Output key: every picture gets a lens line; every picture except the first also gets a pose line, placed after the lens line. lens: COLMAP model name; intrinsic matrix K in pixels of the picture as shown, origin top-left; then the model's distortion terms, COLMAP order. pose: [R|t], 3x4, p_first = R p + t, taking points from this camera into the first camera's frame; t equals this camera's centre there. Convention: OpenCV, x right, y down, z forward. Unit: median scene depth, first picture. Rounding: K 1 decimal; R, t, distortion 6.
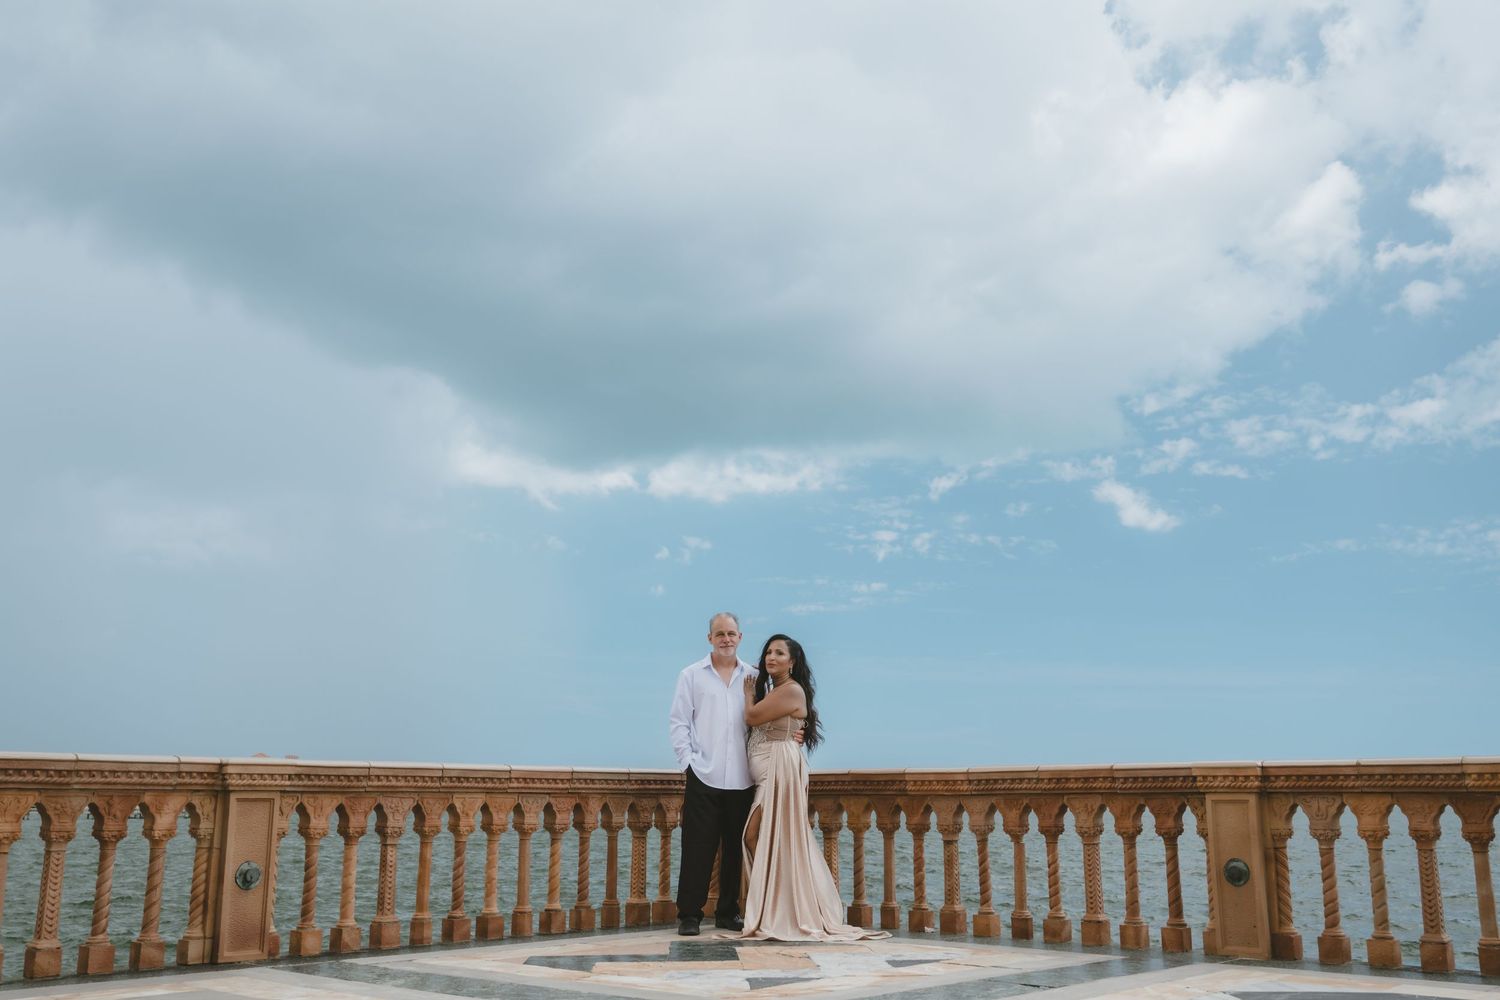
lens RADIAL K [[1402.3, 0, 752.5], [0, 1402.3, 505.2], [0, 0, 1]] dist [-0.161282, 0.000000]
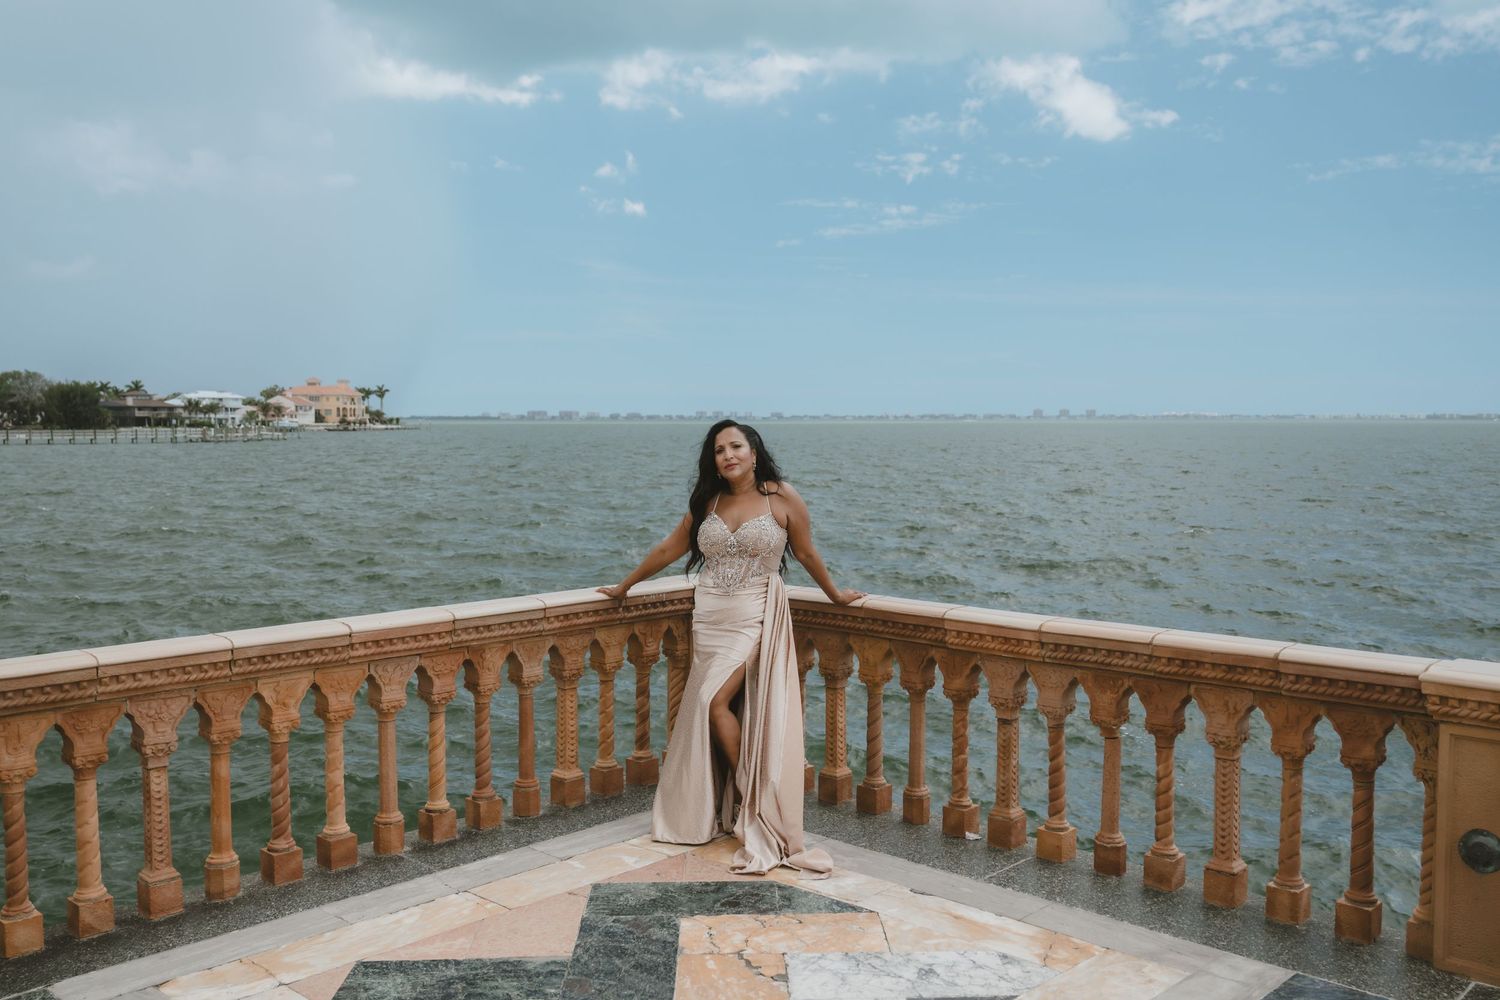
lens RADIAL K [[1300.7, 0, 746.0], [0, 1300.7, 504.6], [0, 0, 1]] dist [-0.008913, -0.030857]
pose [[0.999557, 0.008039, -0.028643, 0.031220], [0.000488, 0.958244, 0.285950, -0.044840], [0.029746, -0.285837, 0.957816, 0.415172]]
